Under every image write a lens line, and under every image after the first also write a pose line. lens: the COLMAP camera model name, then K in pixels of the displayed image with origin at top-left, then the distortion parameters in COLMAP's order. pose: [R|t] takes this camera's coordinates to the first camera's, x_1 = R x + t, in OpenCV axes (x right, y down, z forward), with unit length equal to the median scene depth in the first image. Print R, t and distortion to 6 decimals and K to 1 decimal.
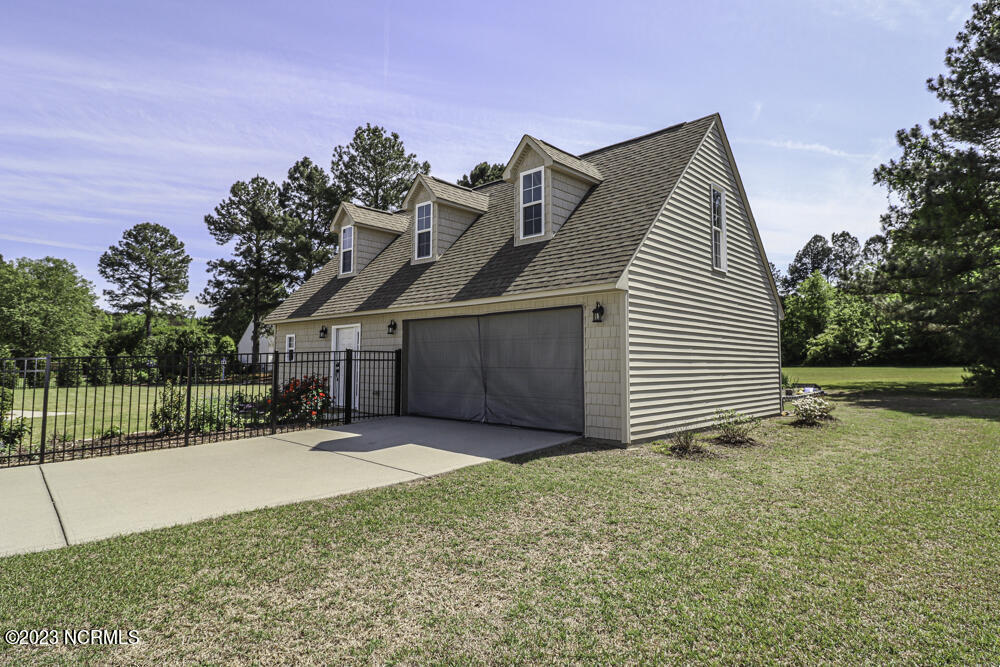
lens RADIAL K [[549.8, 0, 515.7], [0, 549.8, 318.8], [0, 0, 1]] dist [-0.004726, -0.002971]
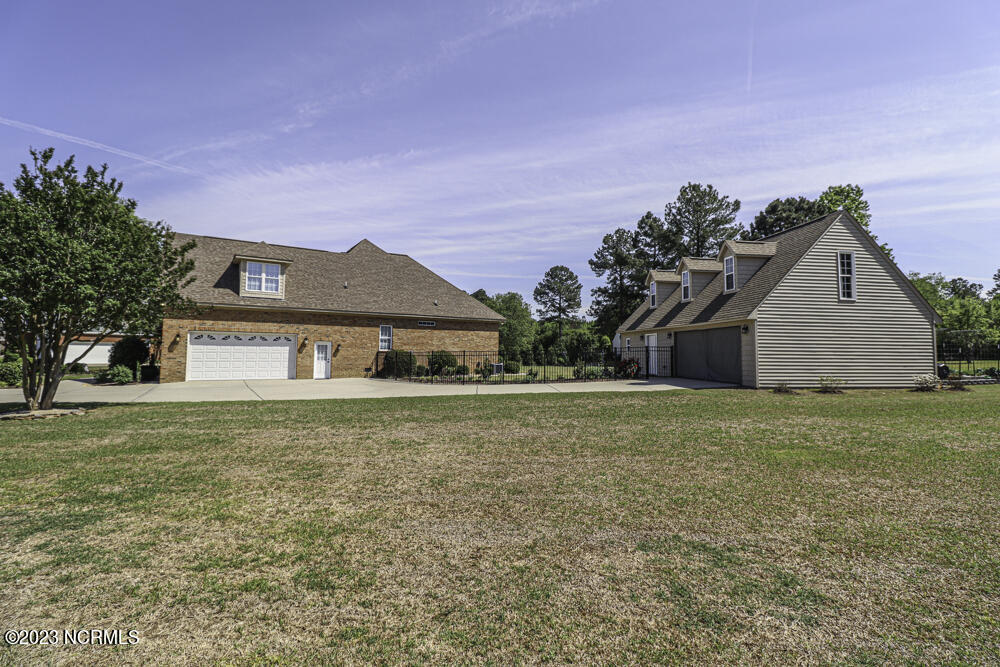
lens RADIAL K [[497.3, 0, 503.1], [0, 497.3, 339.9], [0, 0, 1]] dist [-0.002589, -0.001494]
pose [[0.768142, -0.013304, -0.640141, 0.154082], [0.045063, 0.998428, 0.033324, -0.017890], [0.638692, -0.054444, 0.767534, -0.262545]]
